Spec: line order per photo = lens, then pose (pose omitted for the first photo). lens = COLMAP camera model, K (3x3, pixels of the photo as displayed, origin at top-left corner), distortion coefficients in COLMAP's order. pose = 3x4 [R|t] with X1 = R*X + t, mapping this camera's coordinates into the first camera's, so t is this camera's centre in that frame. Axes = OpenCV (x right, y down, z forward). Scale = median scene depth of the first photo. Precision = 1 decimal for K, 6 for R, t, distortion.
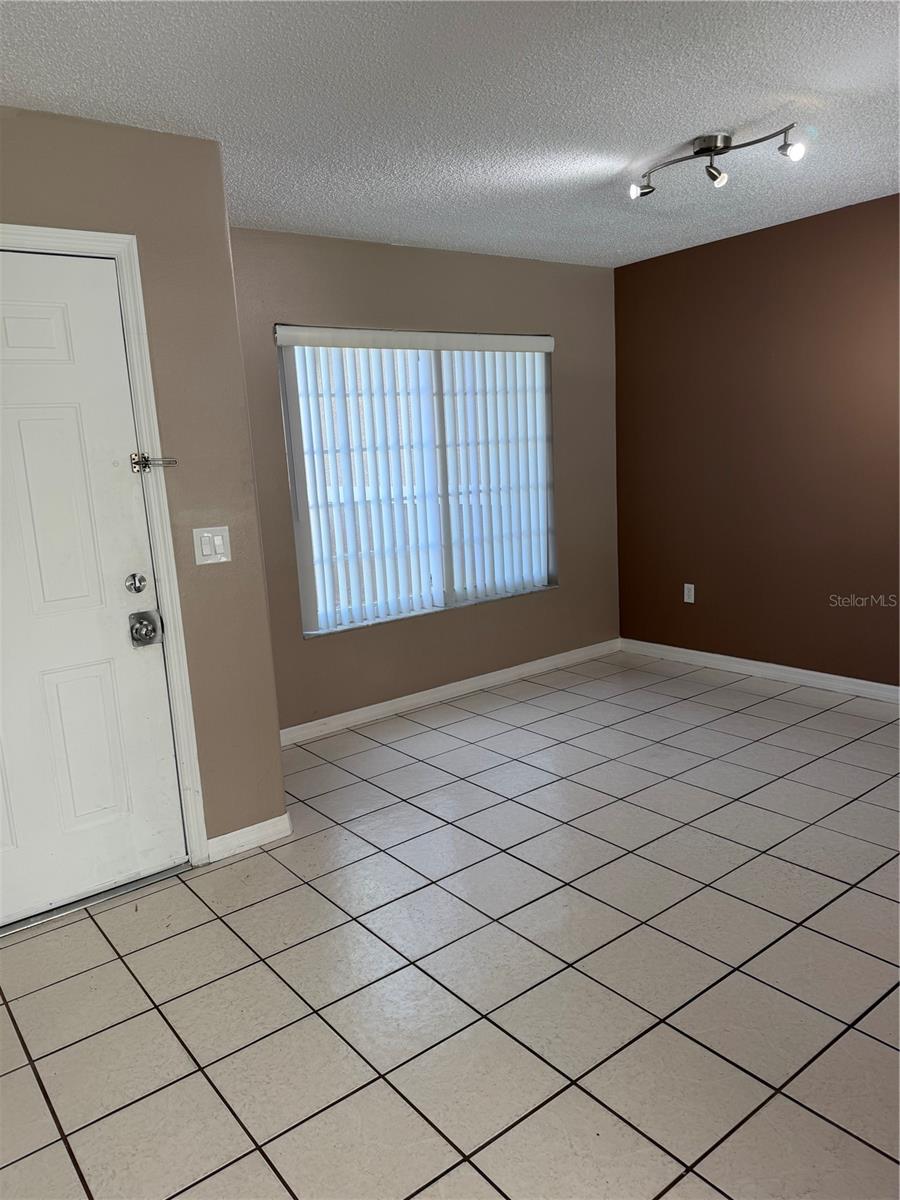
lens RADIAL K [[845.3, 0, 450.0], [0, 845.3, 600.0], [0, 0, 1]] dist [-0.000075, -0.002749]
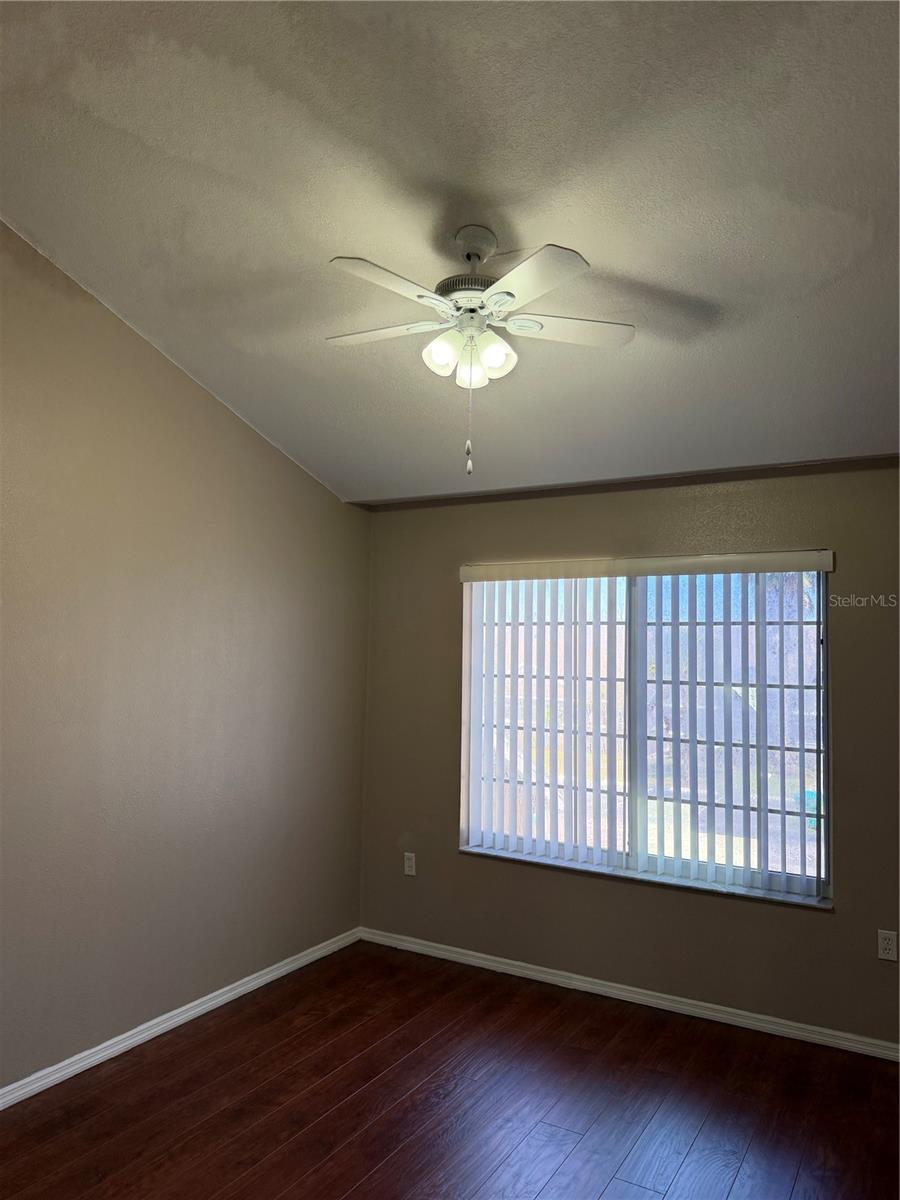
lens RADIAL K [[845.3, 0, 450.0], [0, 845.3, 600.0], [0, 0, 1]] dist [-0.000075, -0.002749]
pose [[0.377181, -0.009898, -0.926087, 0.727966], [-0.224429, 0.969162, -0.101765, -0.133474], [0.898535, 0.246225, 0.363328, 0.494931]]
